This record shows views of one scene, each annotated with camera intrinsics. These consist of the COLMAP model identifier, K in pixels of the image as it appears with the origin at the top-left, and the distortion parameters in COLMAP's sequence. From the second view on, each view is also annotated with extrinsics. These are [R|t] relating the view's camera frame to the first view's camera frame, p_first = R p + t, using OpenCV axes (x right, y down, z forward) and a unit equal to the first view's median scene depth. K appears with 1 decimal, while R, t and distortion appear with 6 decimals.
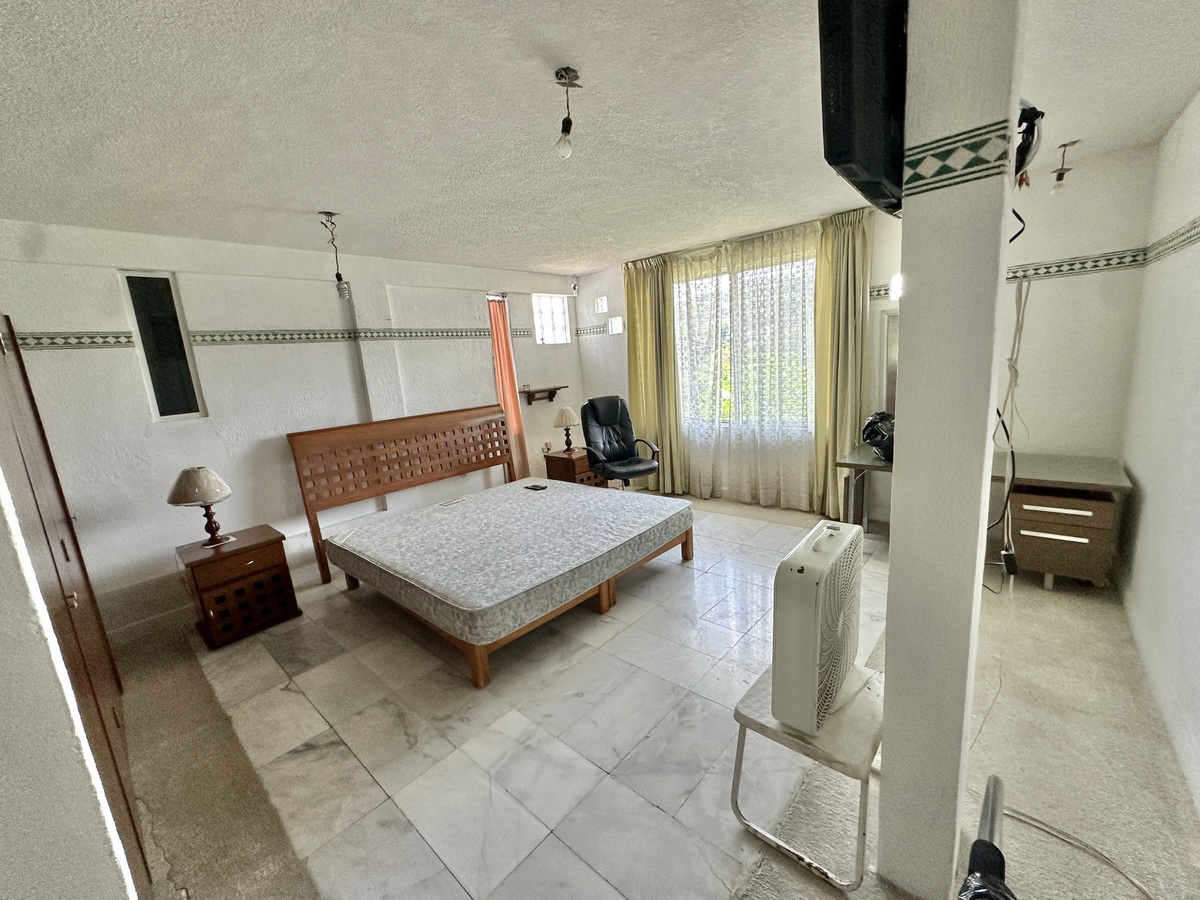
lens RADIAL K [[479.9, 0, 598.7], [0, 479.9, 450.9], [0, 0, 1]] dist [-0.006650, 0.000527]
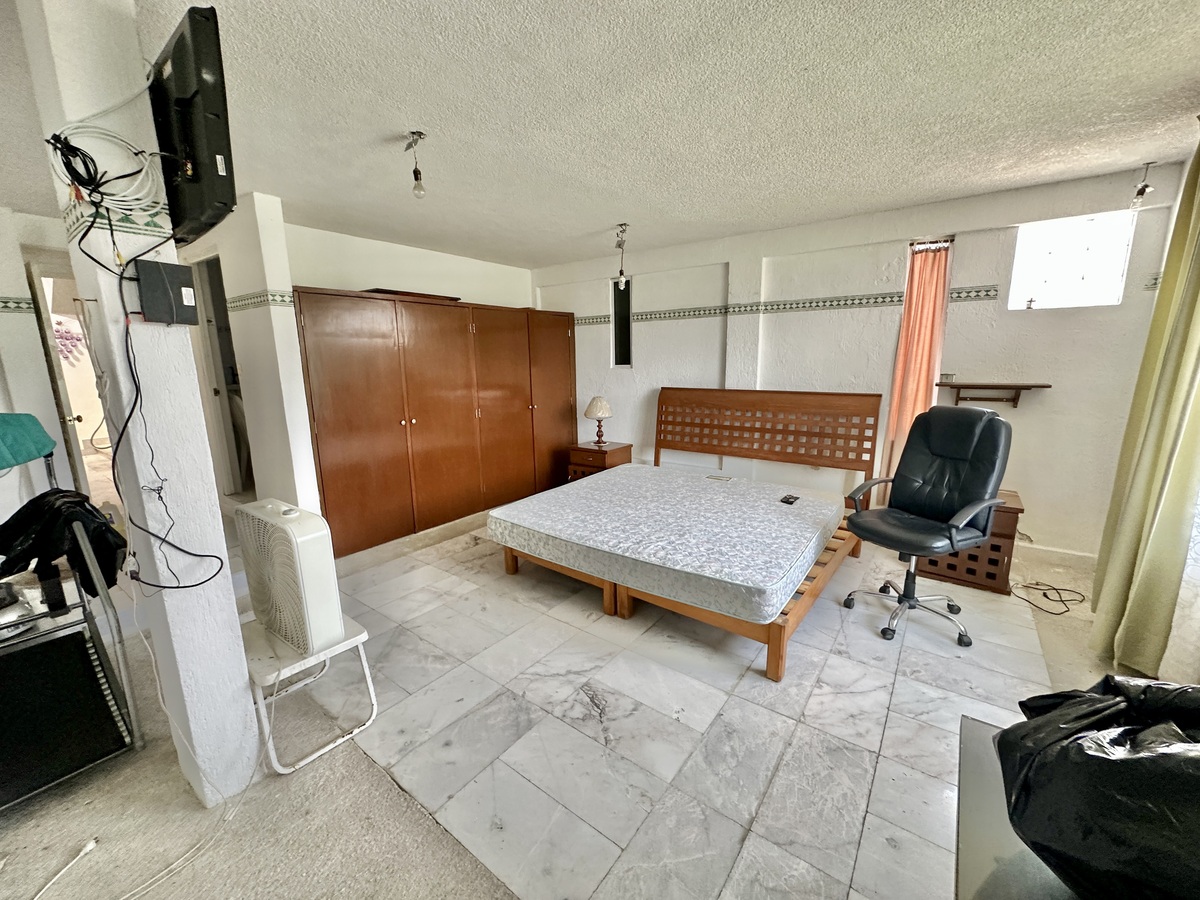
lens RADIAL K [[479.9, 0, 598.7], [0, 479.9, 450.9], [0, 0, 1]] dist [-0.006650, 0.000527]
pose [[0.087163, 0.264226, -0.960514, 0.718005], [-0.179340, 0.952593, 0.245773, -0.171510], [0.979918, 0.150836, 0.130417, 0.694345]]
